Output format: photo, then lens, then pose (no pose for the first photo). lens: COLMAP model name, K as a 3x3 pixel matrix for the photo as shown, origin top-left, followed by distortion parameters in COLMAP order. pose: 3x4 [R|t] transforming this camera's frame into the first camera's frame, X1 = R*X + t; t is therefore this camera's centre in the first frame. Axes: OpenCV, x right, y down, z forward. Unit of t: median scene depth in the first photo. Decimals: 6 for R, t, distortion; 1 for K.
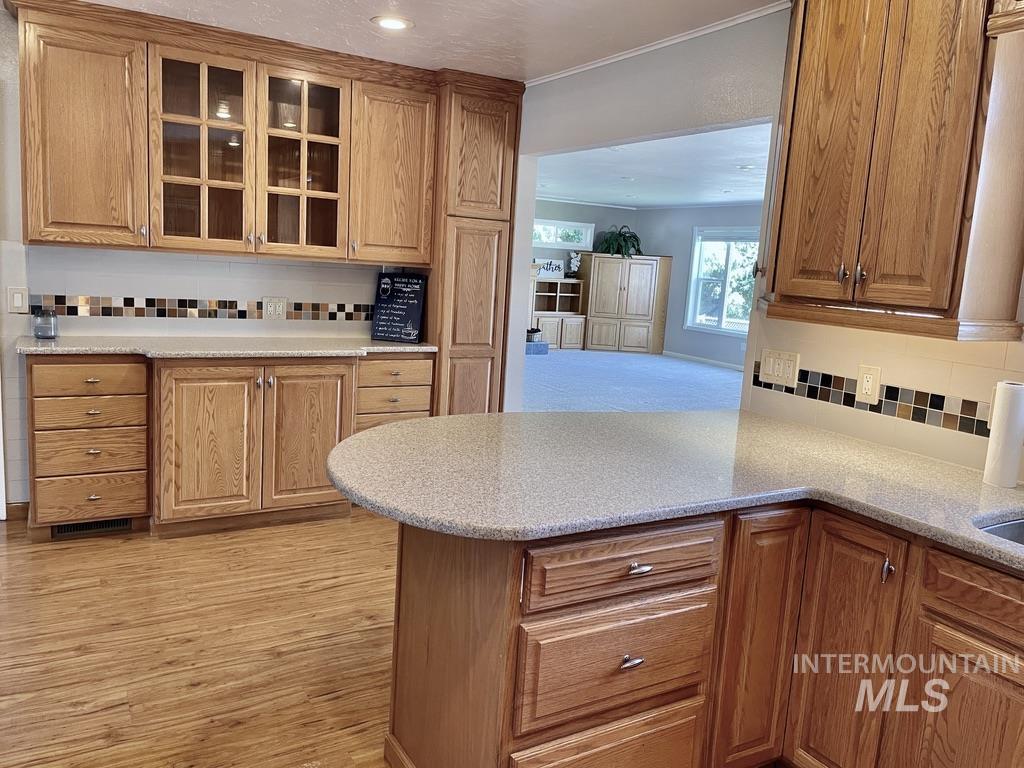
lens RADIAL K [[778.2, 0, 510.1], [0, 778.2, 373.8], [0, 0, 1]] dist [0.068768, -0.087236]
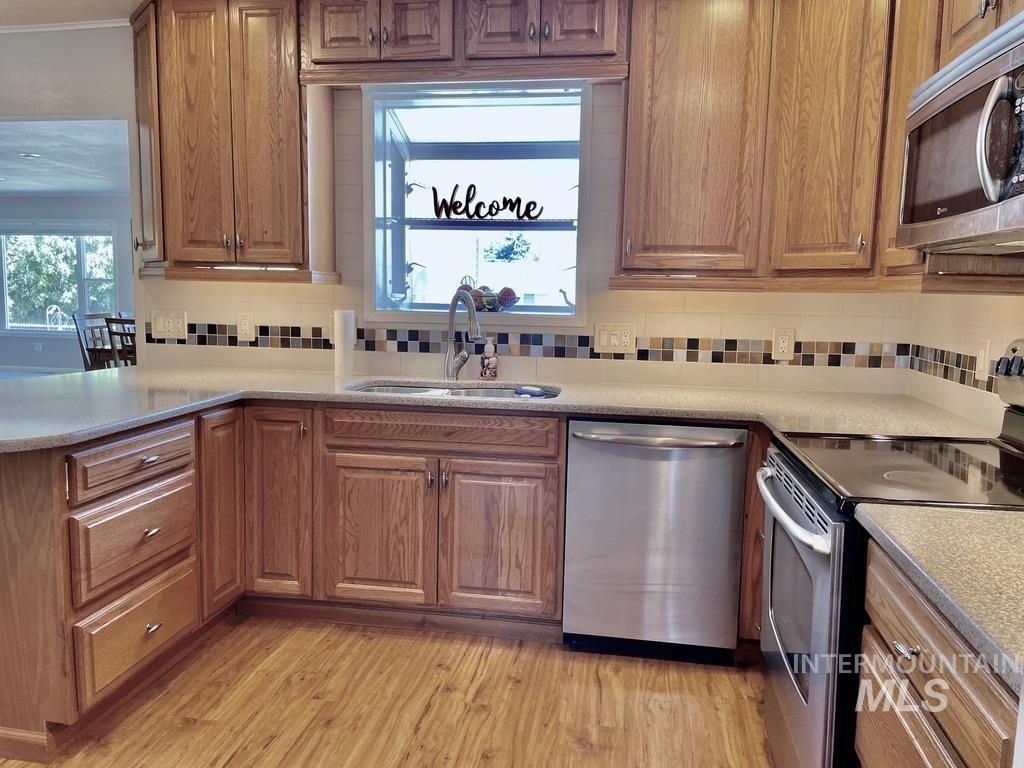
lens RADIAL K [[778.2, 0, 511.7], [0, 778.2, 377.5], [0, 0, 1]] dist [0.068768, -0.087236]
pose [[0.644494, -0.137787, 0.752092, -0.361866], [0.130331, 0.989031, 0.069510, 0.086219], [-0.753420, 0.053222, 0.655383, -0.291332]]
